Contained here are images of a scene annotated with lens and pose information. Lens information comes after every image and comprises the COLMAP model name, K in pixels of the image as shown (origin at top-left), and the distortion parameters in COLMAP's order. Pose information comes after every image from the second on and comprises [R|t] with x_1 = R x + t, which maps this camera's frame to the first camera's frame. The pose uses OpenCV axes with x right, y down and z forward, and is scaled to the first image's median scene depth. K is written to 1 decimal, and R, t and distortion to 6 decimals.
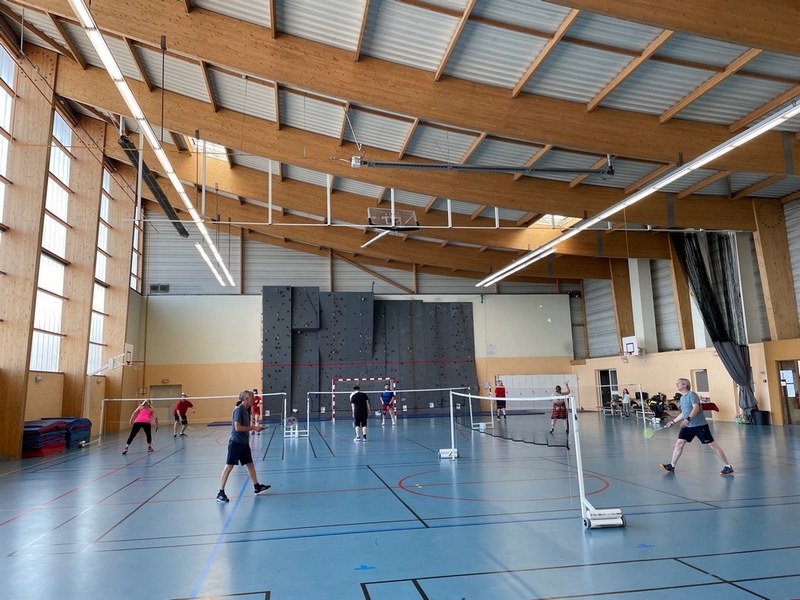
lens RADIAL K [[584.9, 0, 400.0], [0, 584.9, 300.0], [0, 0, 1]] dist [0.061344, 0.000336]
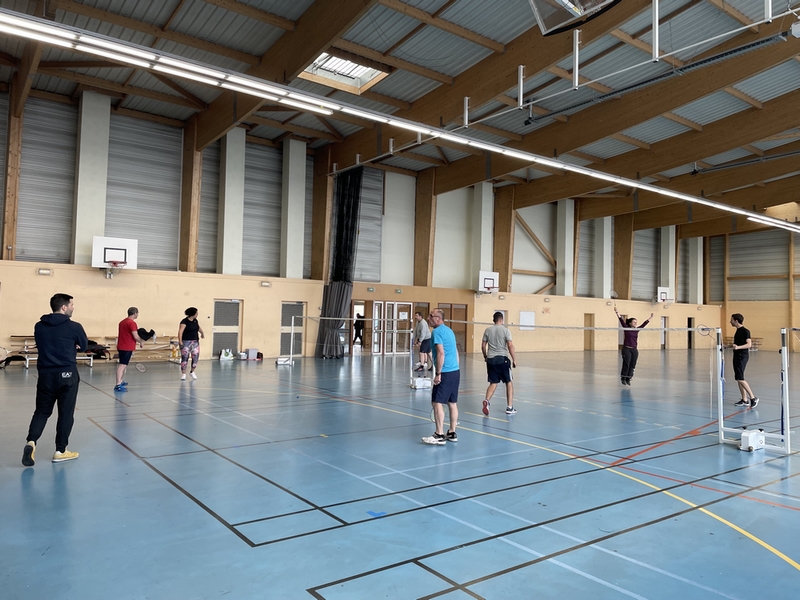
lens RADIAL K [[584.9, 0, 400.0], [0, 584.9, 300.0], [0, 0, 1]] dist [0.061344, 0.000336]
pose [[-0.437104, 0.053943, 0.897792, -0.286139], [-0.139632, 0.982027, -0.126987, 0.187004], [-0.888506, -0.180867, -0.421715, 1.155622]]
